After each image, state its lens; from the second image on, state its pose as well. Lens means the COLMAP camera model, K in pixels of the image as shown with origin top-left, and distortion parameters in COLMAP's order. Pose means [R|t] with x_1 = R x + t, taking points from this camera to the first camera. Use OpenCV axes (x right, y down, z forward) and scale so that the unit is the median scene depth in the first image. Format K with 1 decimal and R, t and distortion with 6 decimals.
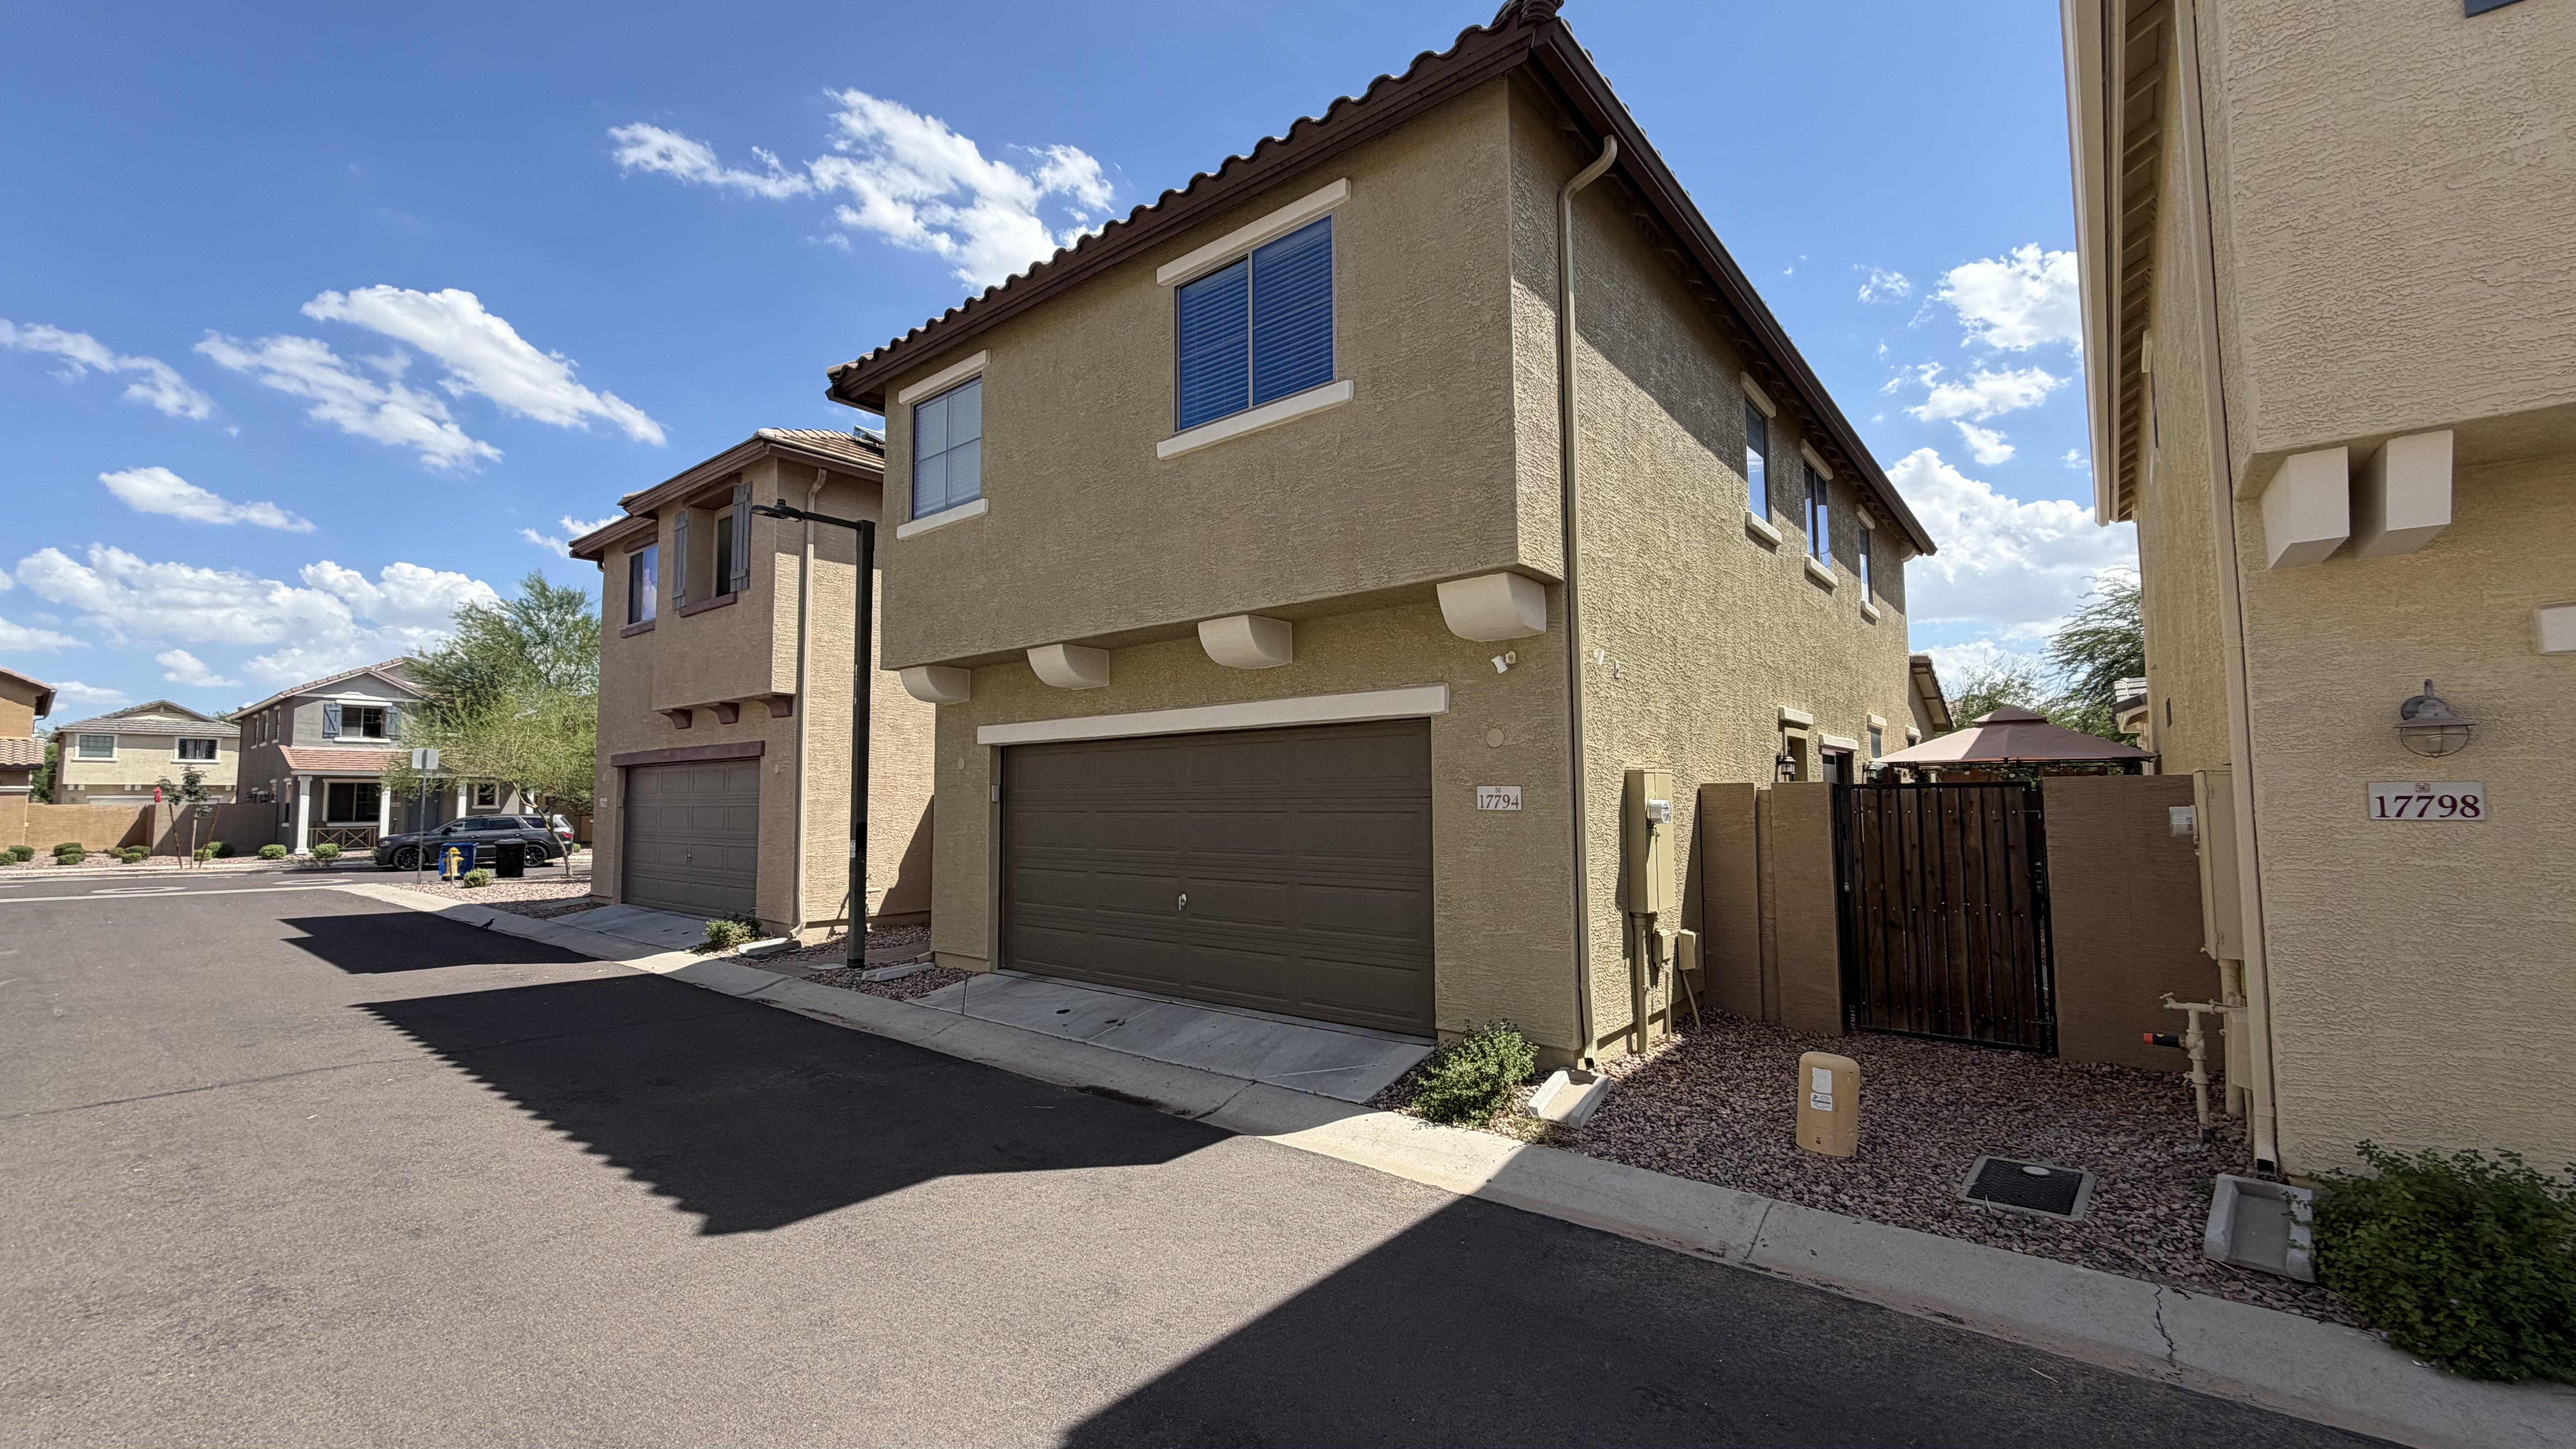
lens RADIAL K [[1020.5, 0, 1280.5], [0, 1020.5, 731.2], [0, 0, 1]] dist [-0.000428, 0.000205]
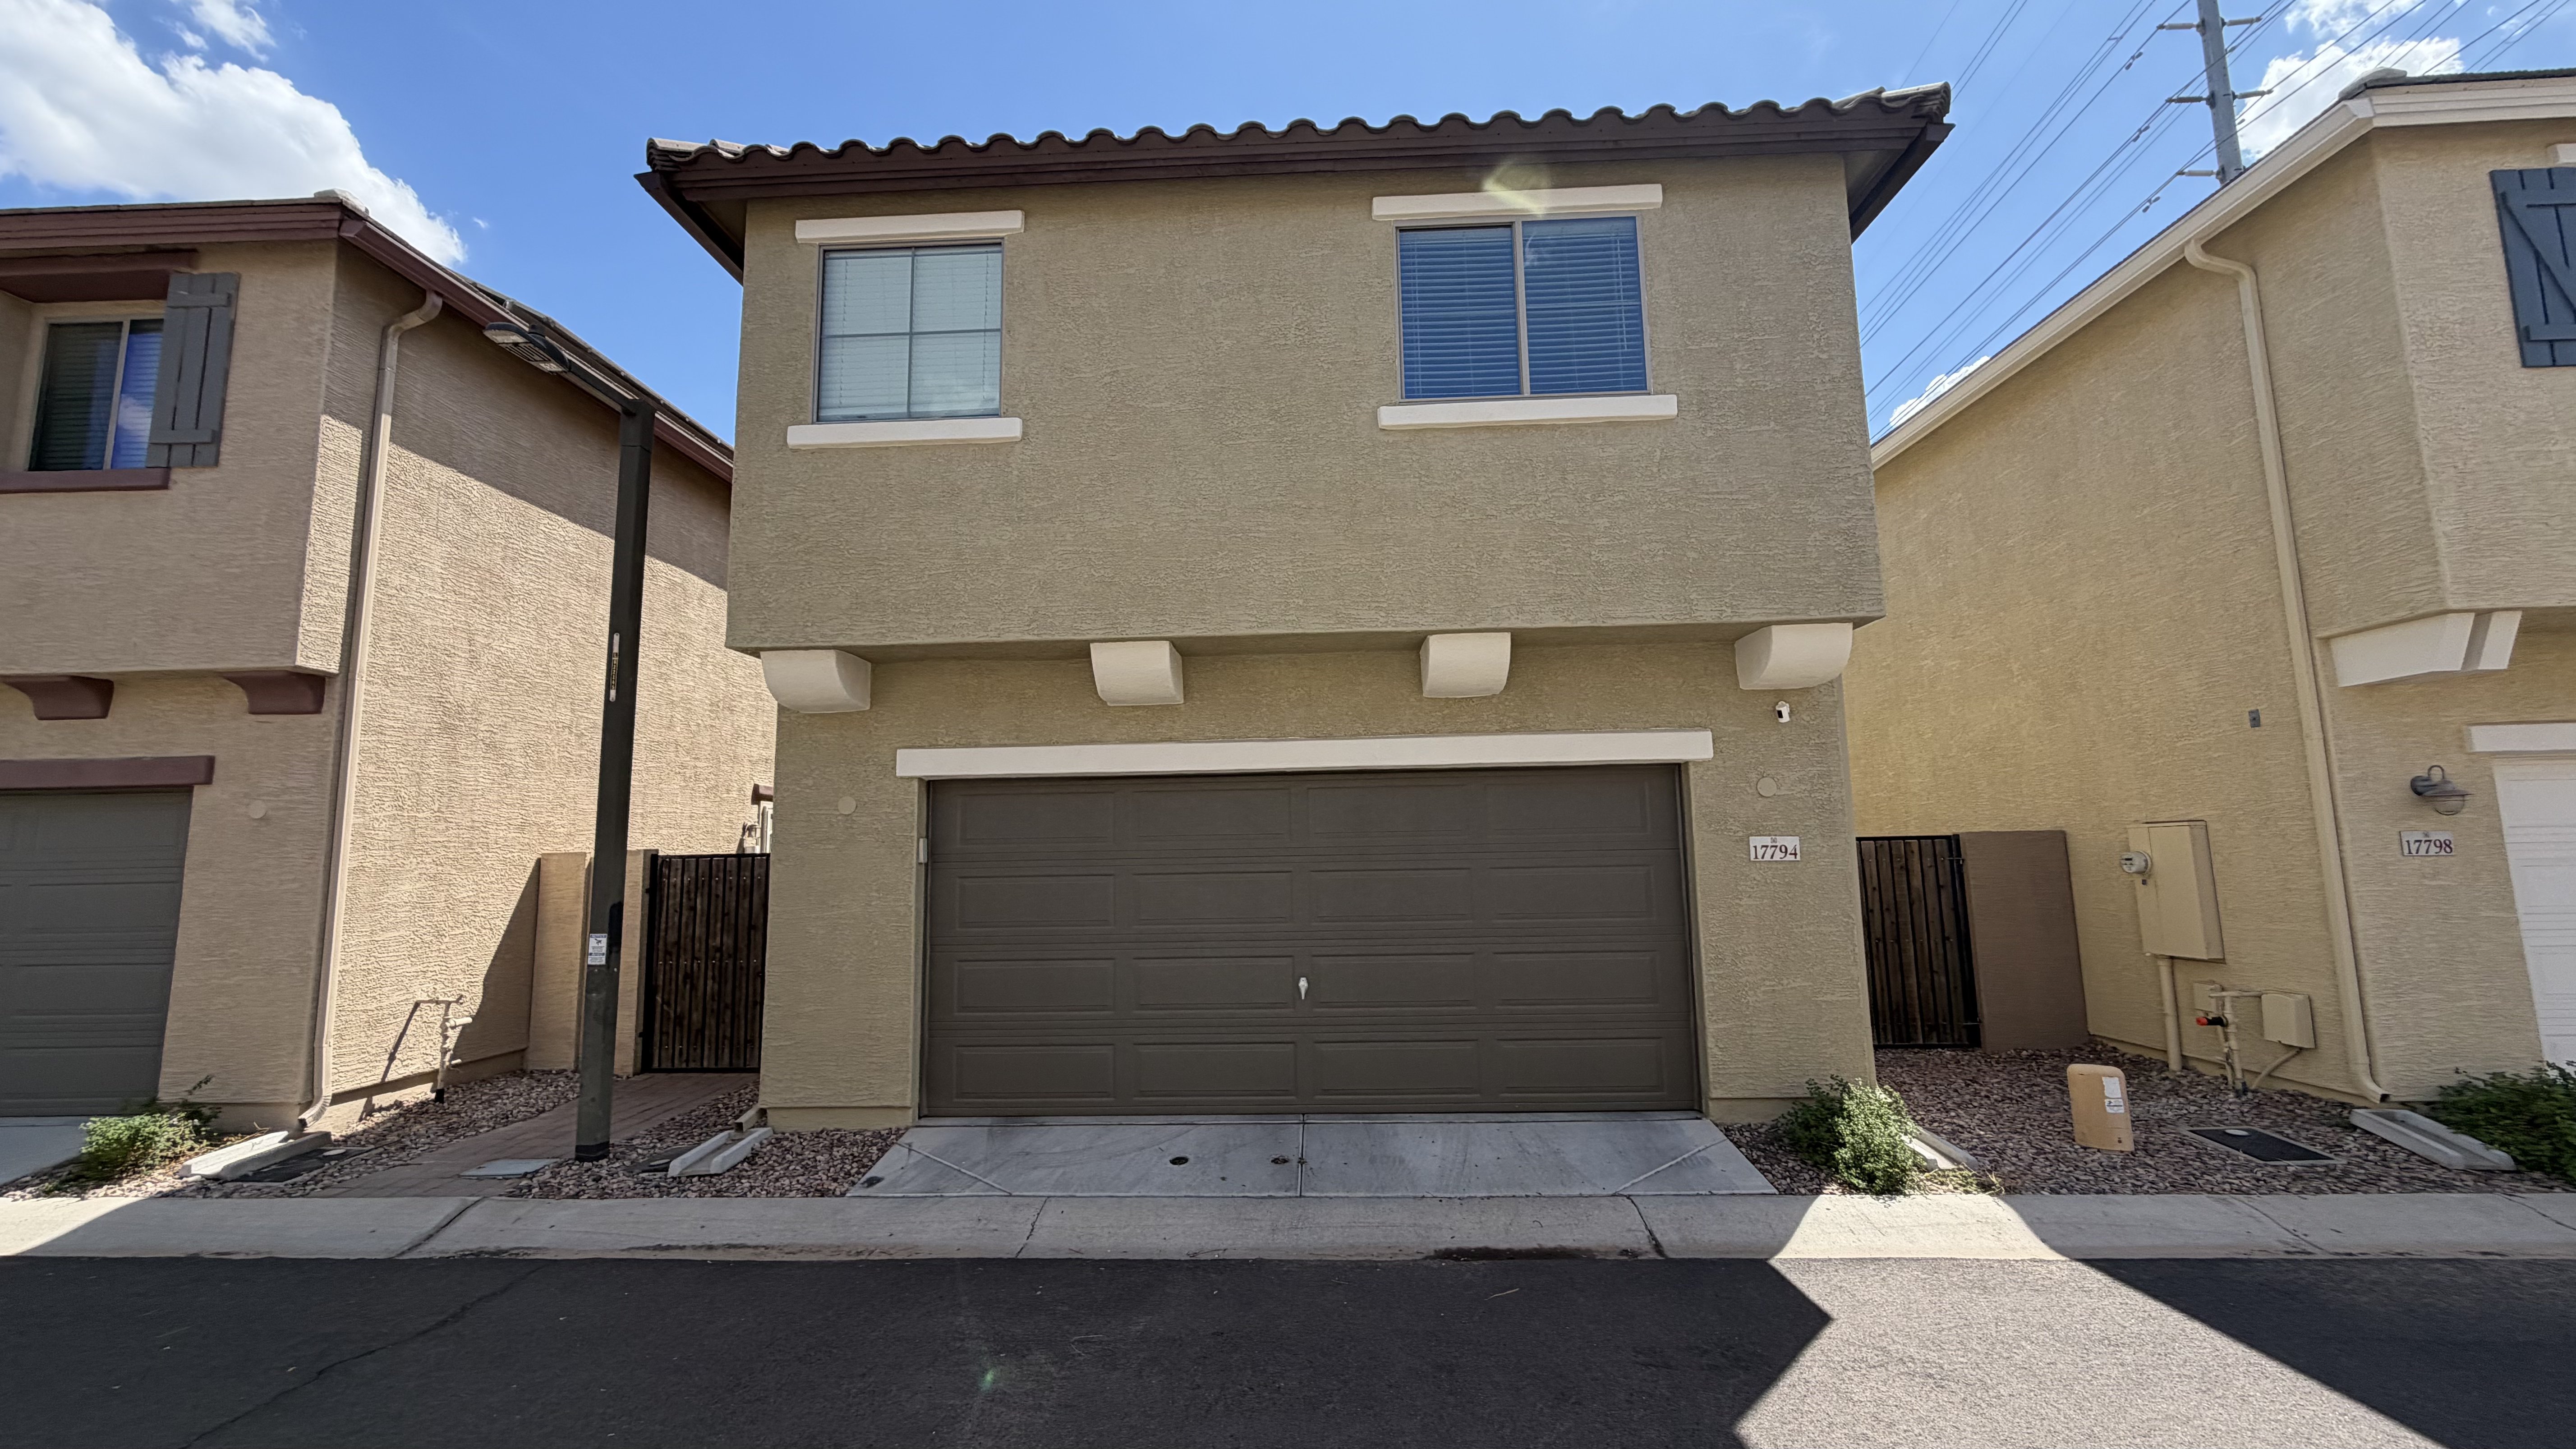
lens RADIAL K [[1020.5, 0, 1291.6], [0, 1020.5, 730.5], [0, 0, 1]] dist [-0.000428, 0.000205]
pose [[0.799230, 0.066209, 0.597367, -0.696920], [-0.028360, 0.996961, -0.072556, 0.033902], [-0.600356, 0.041048, 0.798679, 0.451141]]
